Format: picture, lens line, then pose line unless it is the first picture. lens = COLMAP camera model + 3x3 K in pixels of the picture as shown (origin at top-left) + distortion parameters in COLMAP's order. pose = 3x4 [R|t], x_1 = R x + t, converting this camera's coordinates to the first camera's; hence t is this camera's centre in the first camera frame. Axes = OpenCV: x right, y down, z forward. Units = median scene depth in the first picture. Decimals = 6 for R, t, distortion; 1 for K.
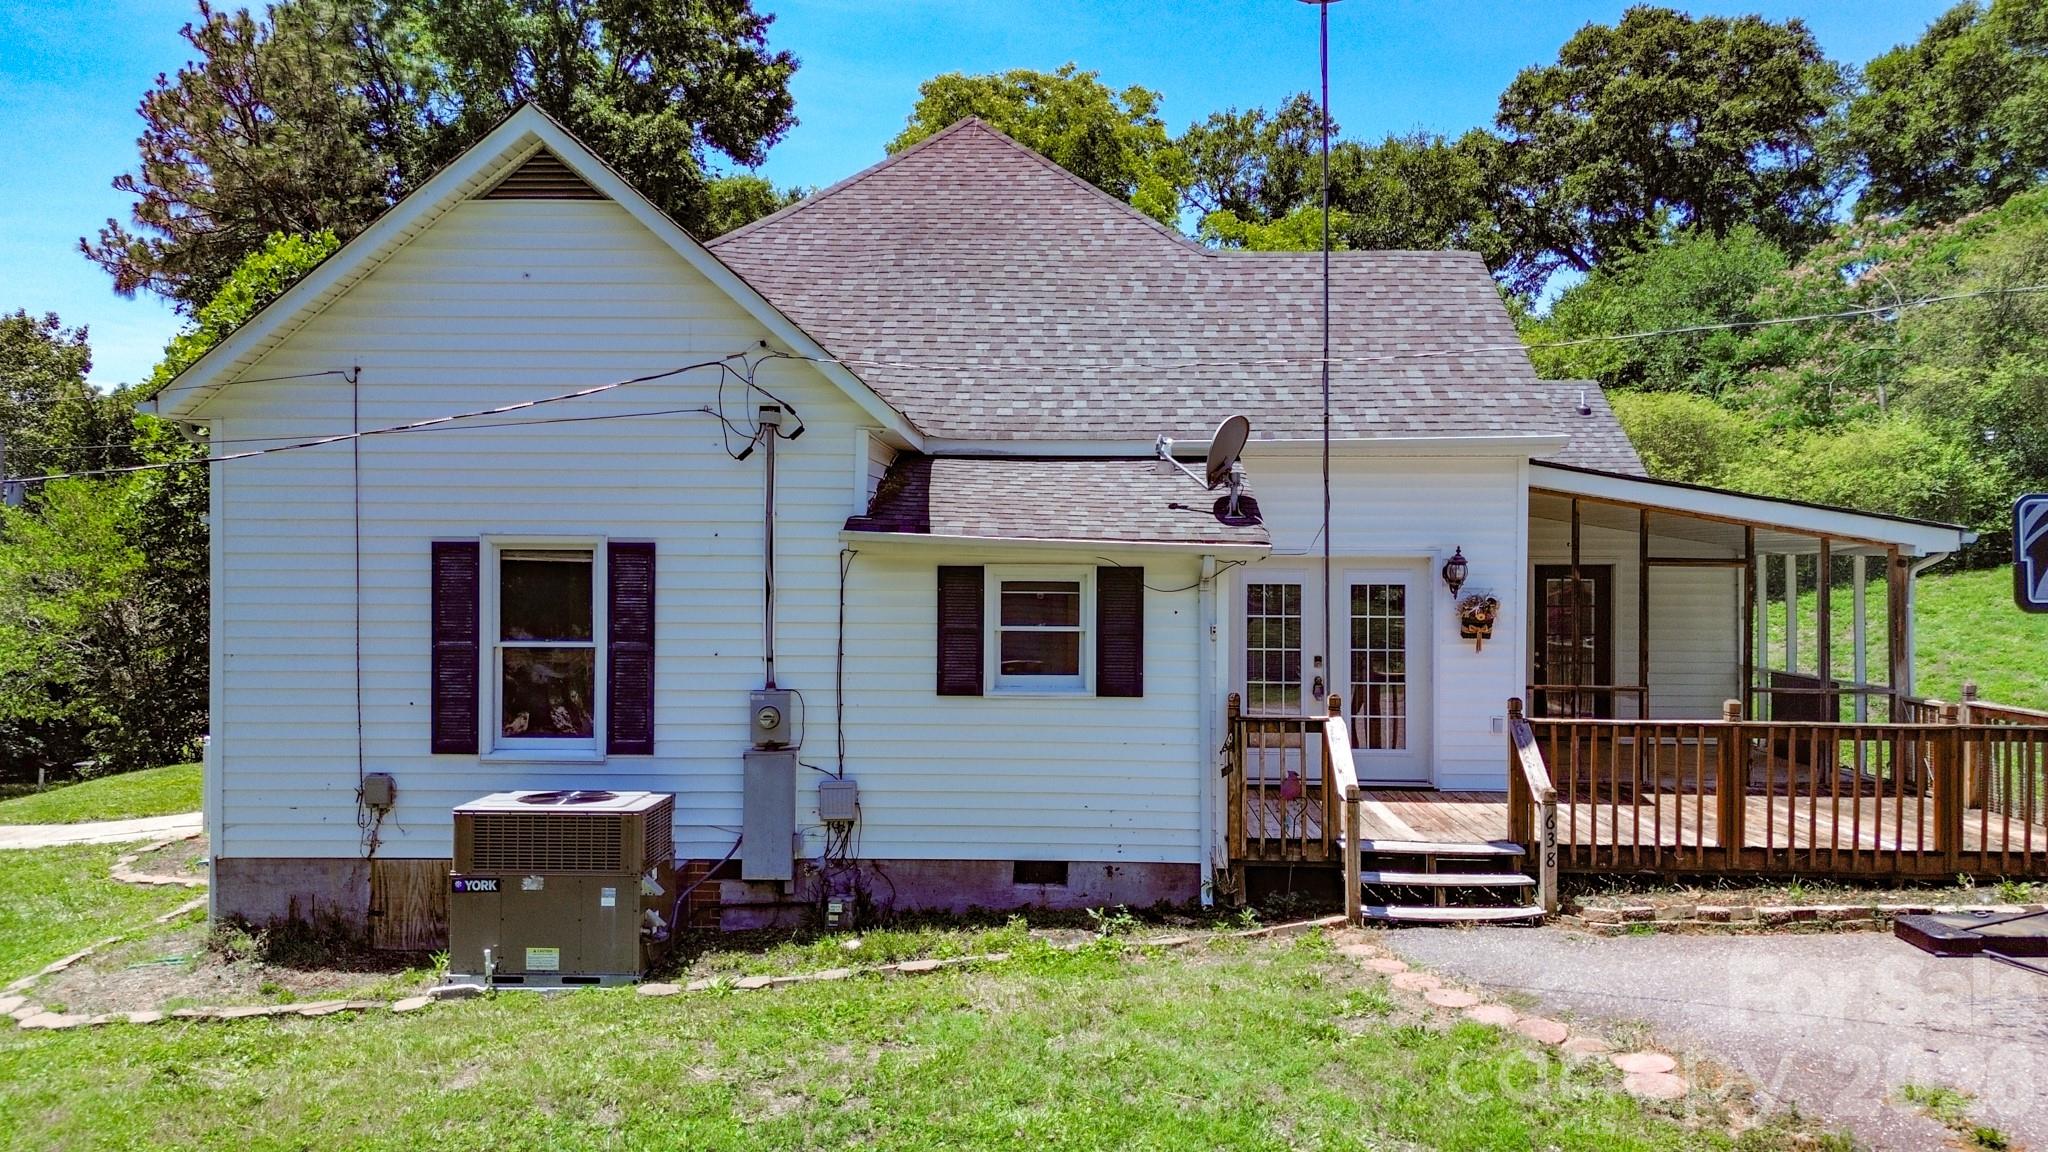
lens RADIAL K [[1488.4, 0, 1024.0], [0, 1488.4, 576.0], [0, 0, 1]] dist [0.108793, -0.140186]
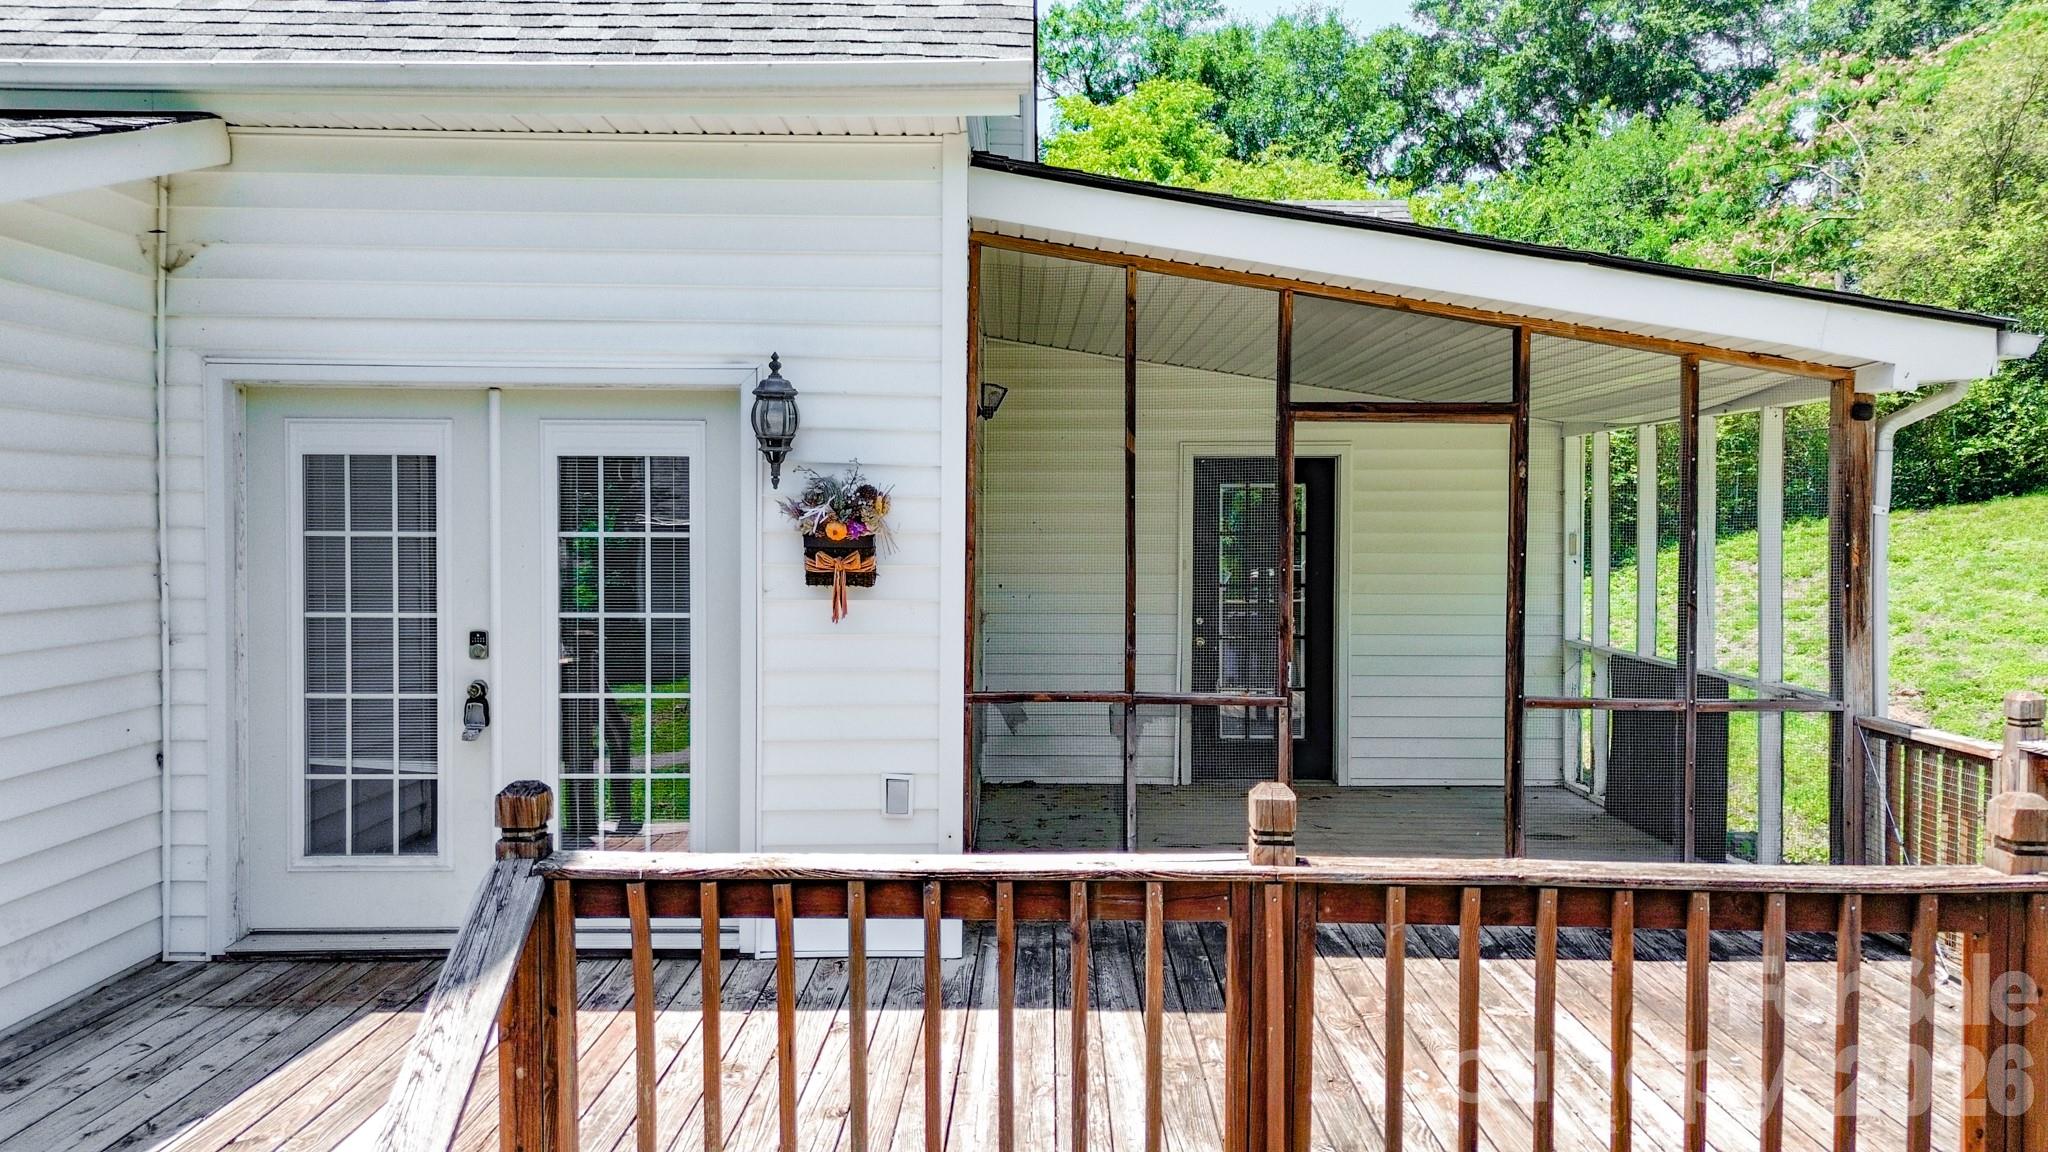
lens RADIAL K [[1488.4, 0, 1024.0], [0, 1488.4, 576.0], [0, 0, 1]] dist [0.108793, -0.140186]
pose [[0.999800, -0.000508, 0.020005, 0.161655], [0.000035, 0.999721, 0.023630, 0.013830], [-0.020012, -0.023625, 0.999521, 0.279425]]
